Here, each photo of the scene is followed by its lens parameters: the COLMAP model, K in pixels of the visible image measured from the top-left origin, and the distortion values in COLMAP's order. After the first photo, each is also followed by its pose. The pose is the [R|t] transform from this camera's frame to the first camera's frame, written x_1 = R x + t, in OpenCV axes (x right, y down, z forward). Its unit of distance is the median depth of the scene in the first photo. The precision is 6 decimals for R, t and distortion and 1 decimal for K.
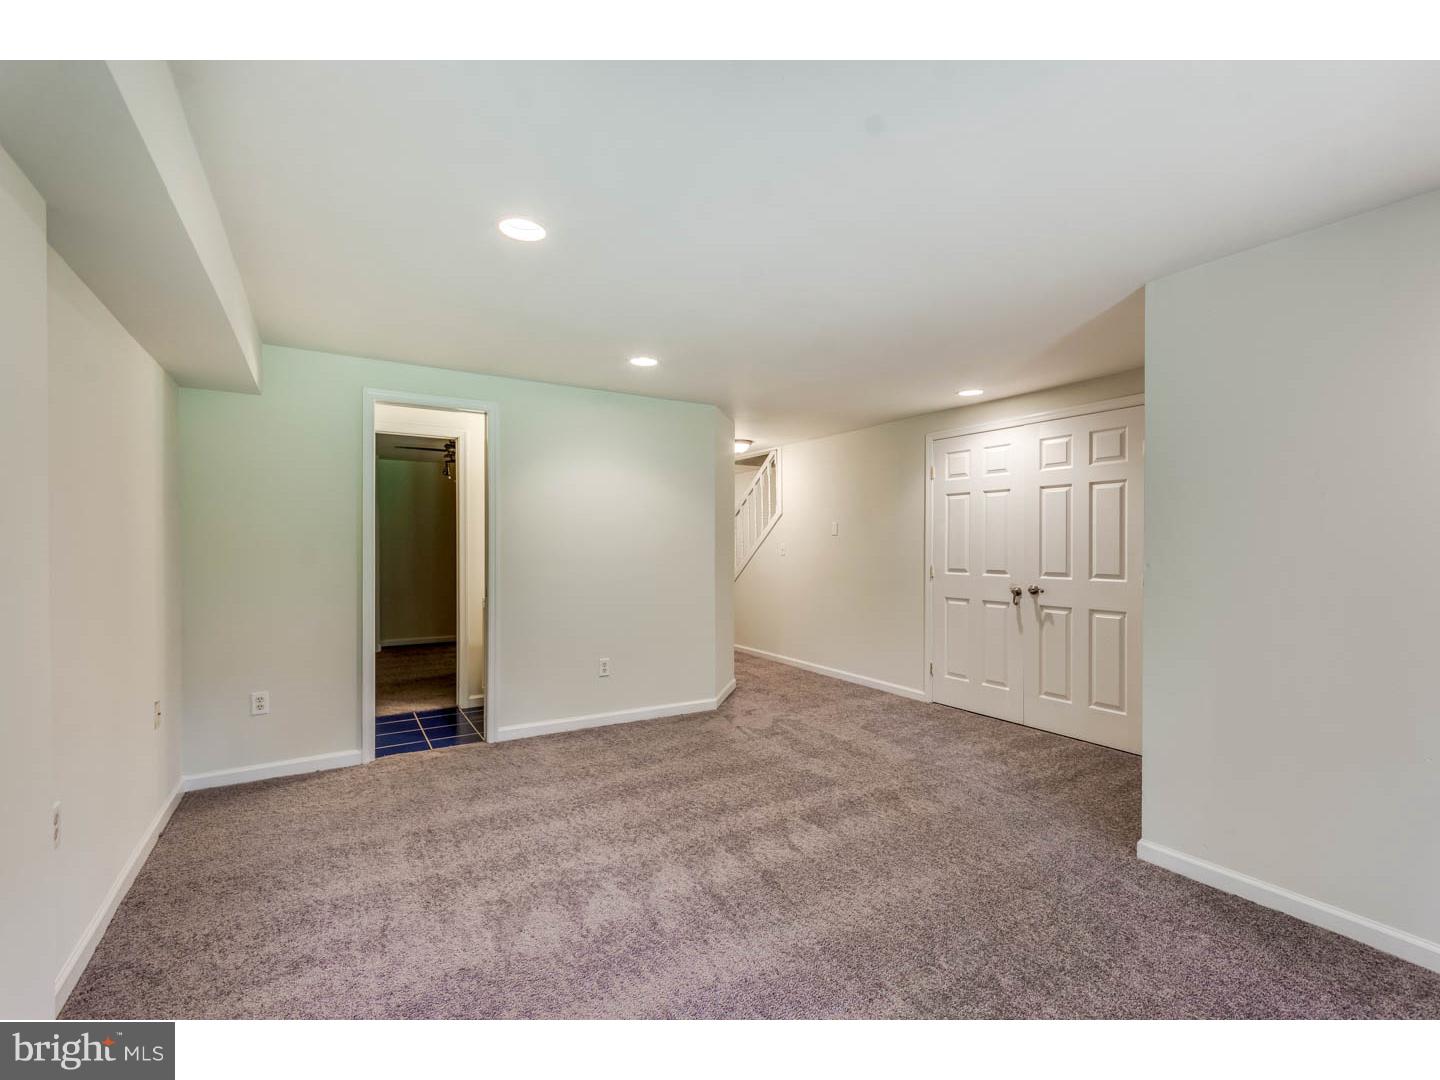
lens RADIAL K [[643.5, 0, 727.1], [0, 643.5, 540.1], [0, 0, 1]] dist [-0.001193, 0.010809]
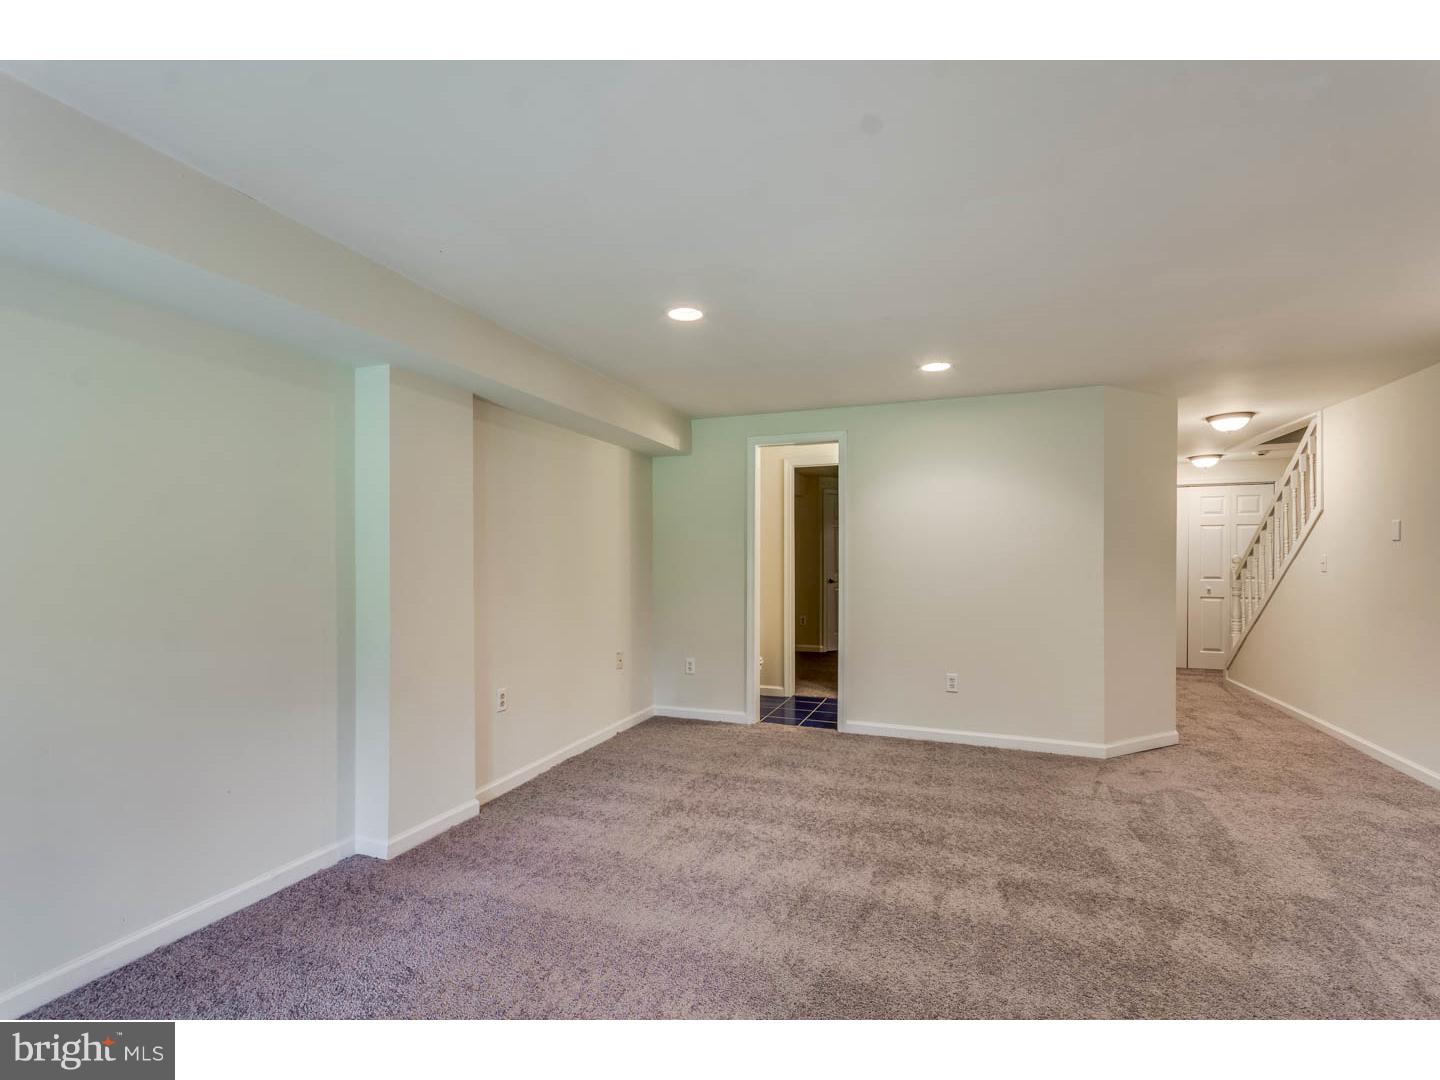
lens RADIAL K [[641.8, 0, 724.8], [0, 641.8, 560.7], [0, 0, 1]] dist [0.009778, 0.000462]
pose [[0.609082, 0.002025, -0.793104, 0.438974], [0.009005, 0.999915, 0.009469, -0.000788], [0.793056, -0.012909, 0.609012, 0.159911]]
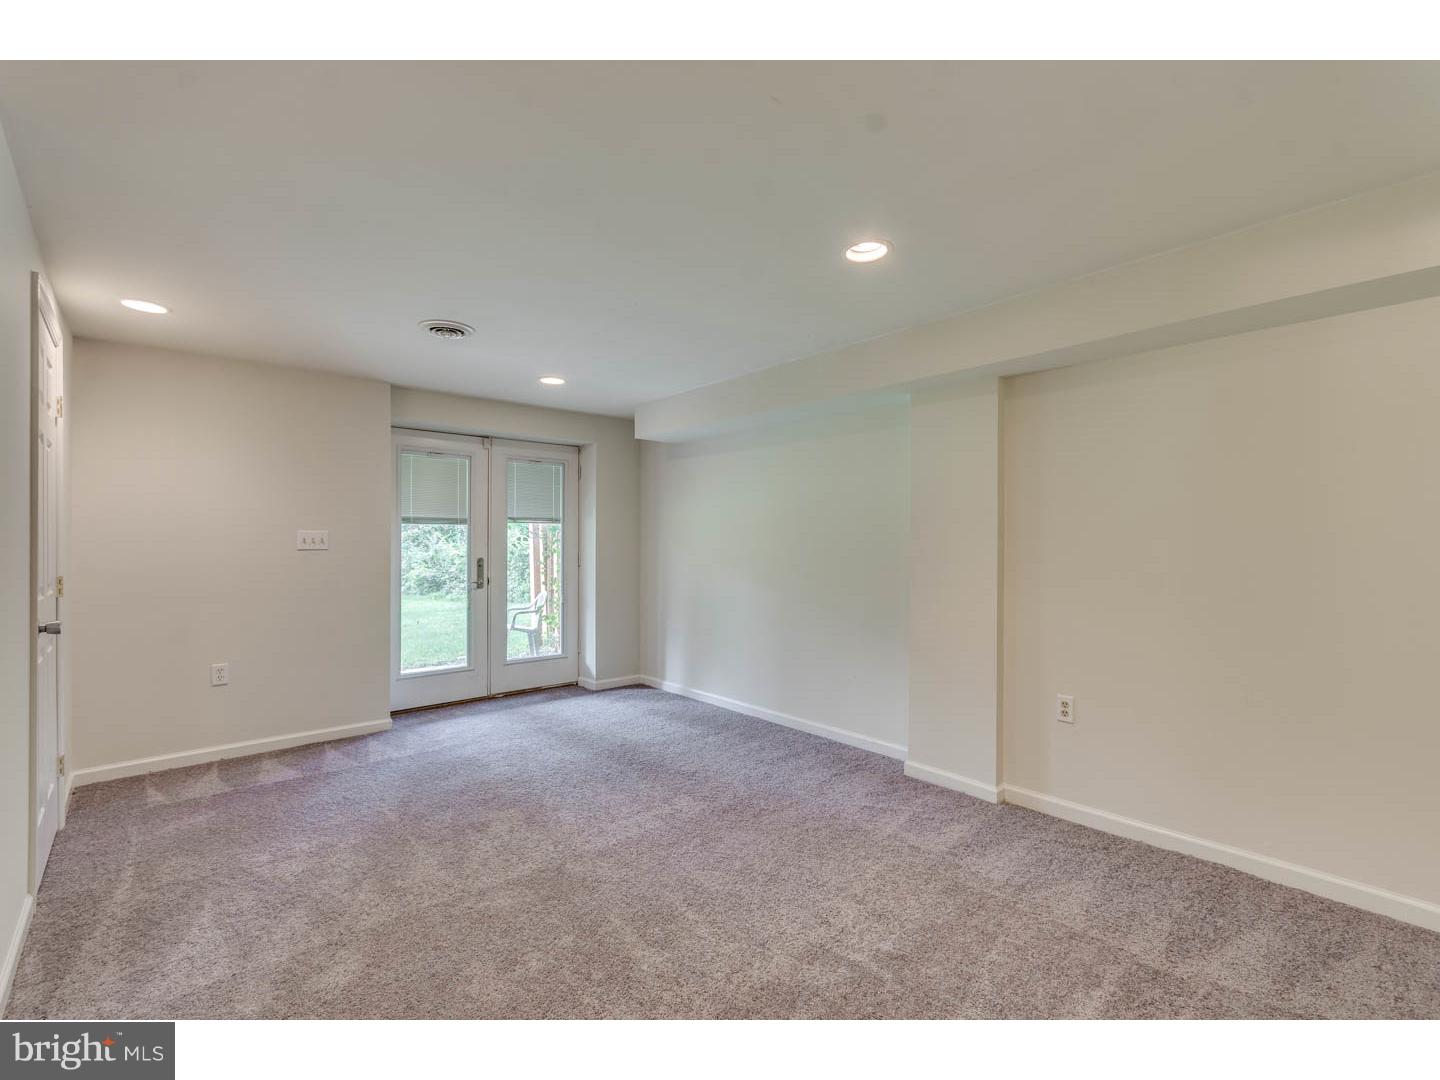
lens RADIAL K [[643.5, 0, 727.1], [0, 643.5, 540.1], [0, 0, 1]] dist [-0.001193, 0.010809]
pose [[-0.985747, -0.006048, -0.168124, 0.062396], [-0.003604, 0.999883, -0.014835, 0.010095], [0.168194, -0.014018, -0.985654, 1.167404]]
